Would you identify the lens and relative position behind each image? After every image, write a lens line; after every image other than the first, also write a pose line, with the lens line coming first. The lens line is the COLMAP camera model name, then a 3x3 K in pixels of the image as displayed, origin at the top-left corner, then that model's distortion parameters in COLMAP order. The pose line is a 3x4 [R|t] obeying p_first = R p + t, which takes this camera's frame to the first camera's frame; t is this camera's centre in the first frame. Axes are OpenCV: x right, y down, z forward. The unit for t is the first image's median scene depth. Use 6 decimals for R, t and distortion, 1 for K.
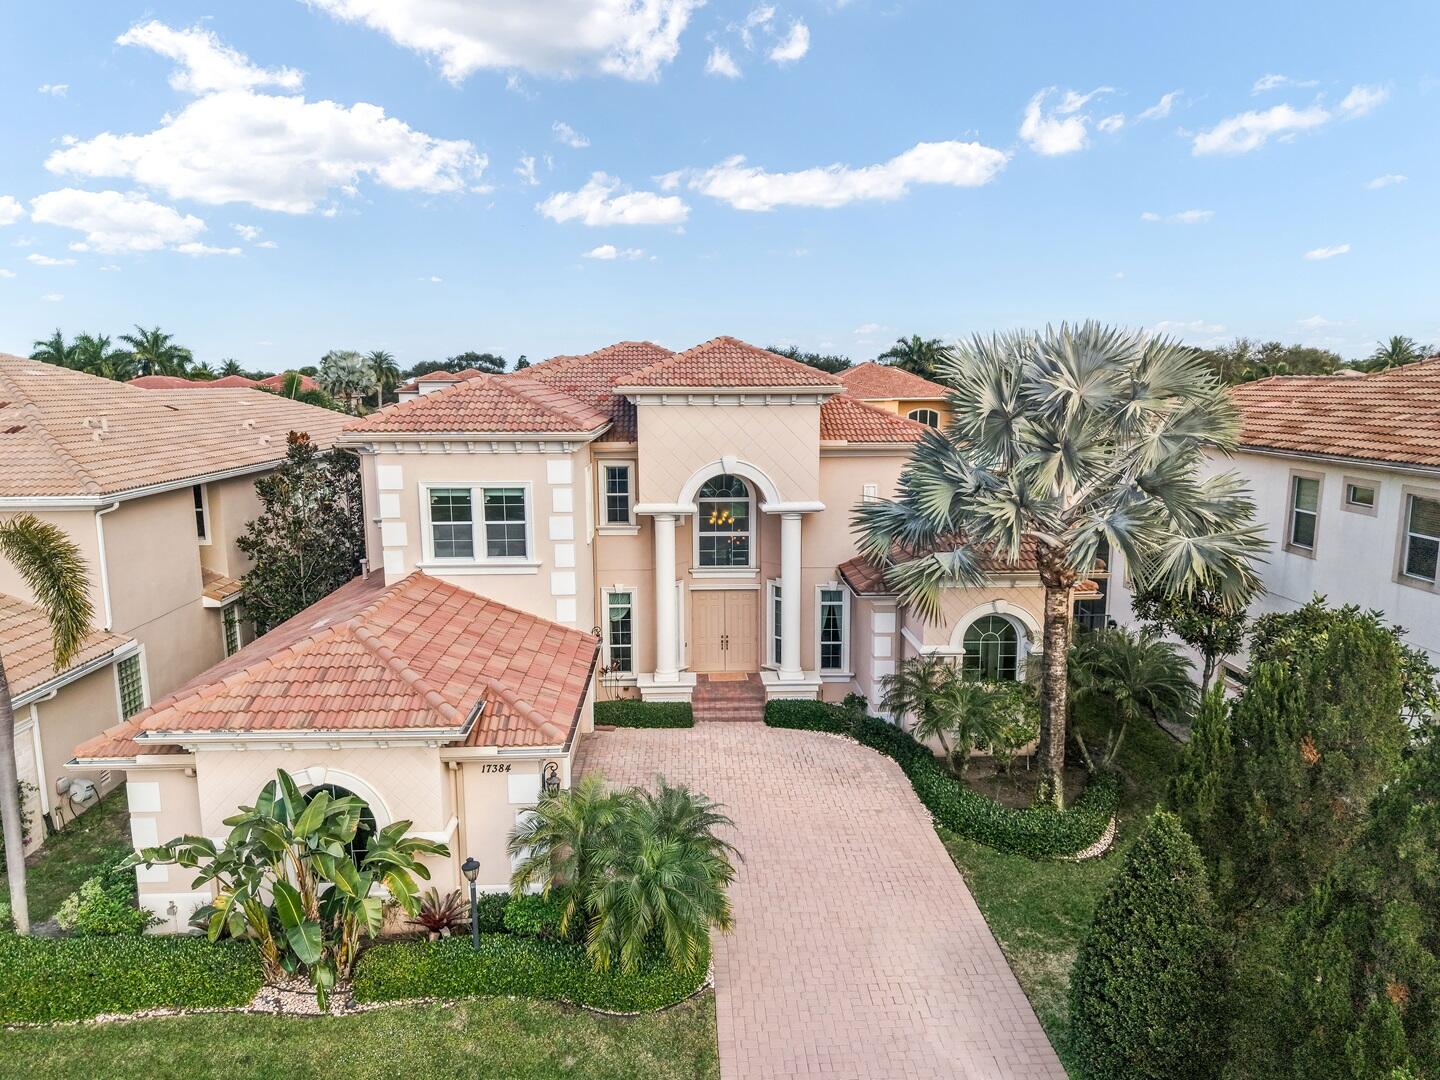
lens RADIAL K [[984.5, 0, 724.7], [0, 984.5, 538.9], [0, 0, 1]] dist [0.005401, -0.009190]
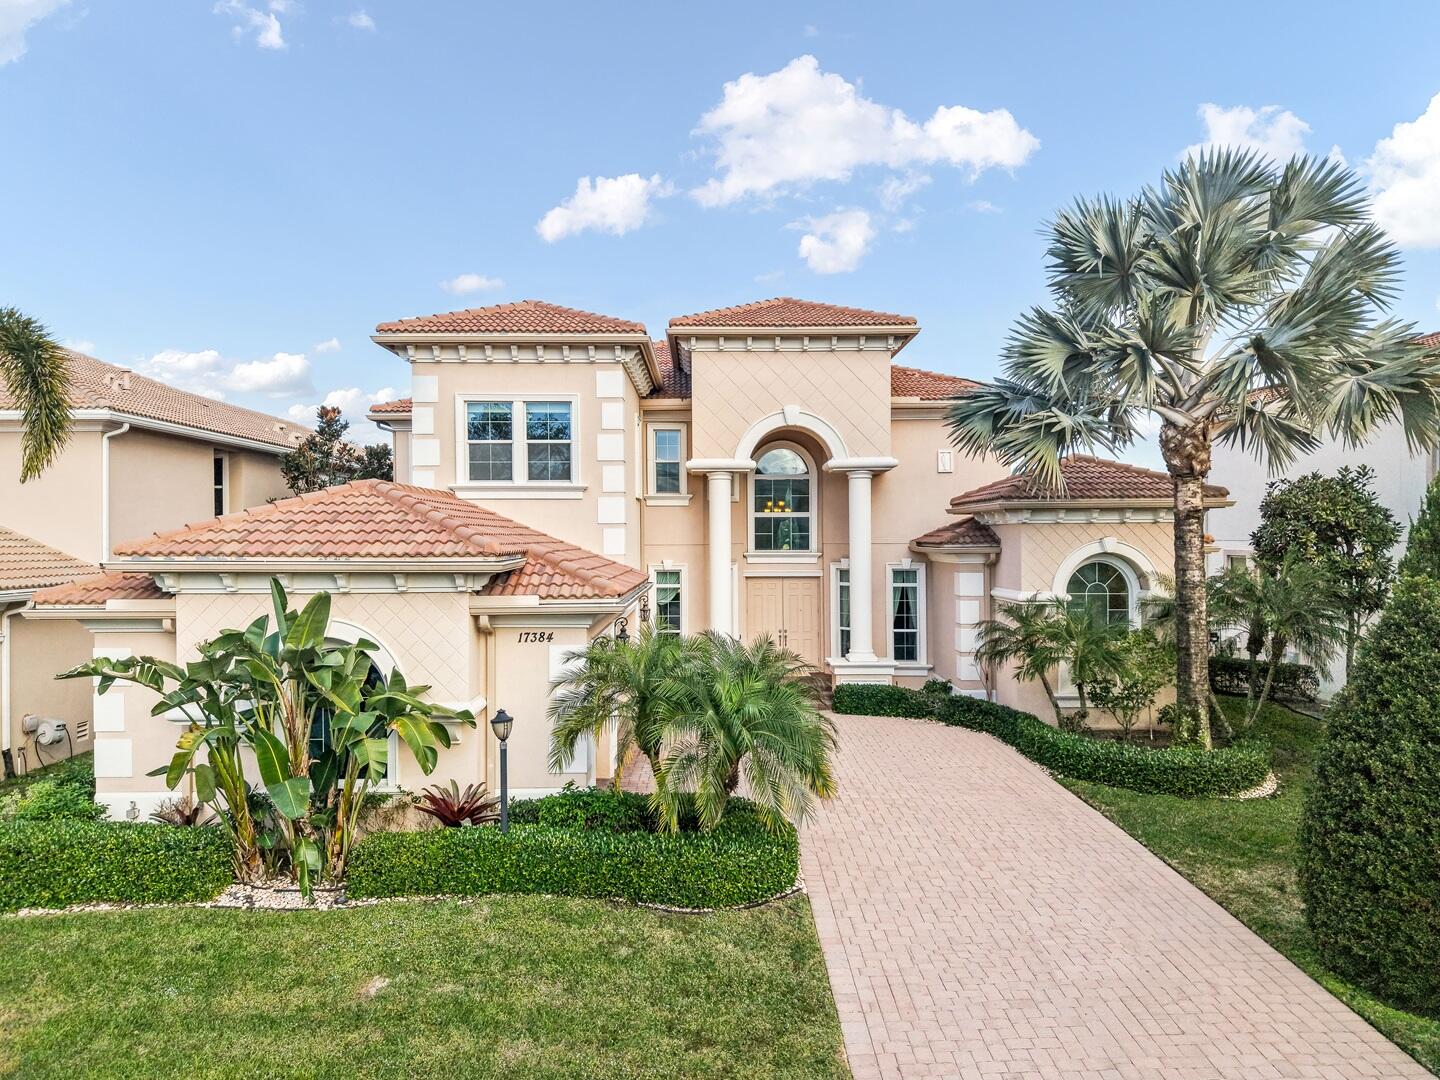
lens RADIAL K [[984.5, 0, 722.4], [0, 984.5, 540.2], [0, 0, 1]] dist [0.005401, -0.009190]
pose [[0.999543, -0.001336, -0.030209, -0.041817], [-0.003622, 0.986537, -0.163499, 0.241973], [0.030020, 0.163533, 0.986081, 0.148480]]
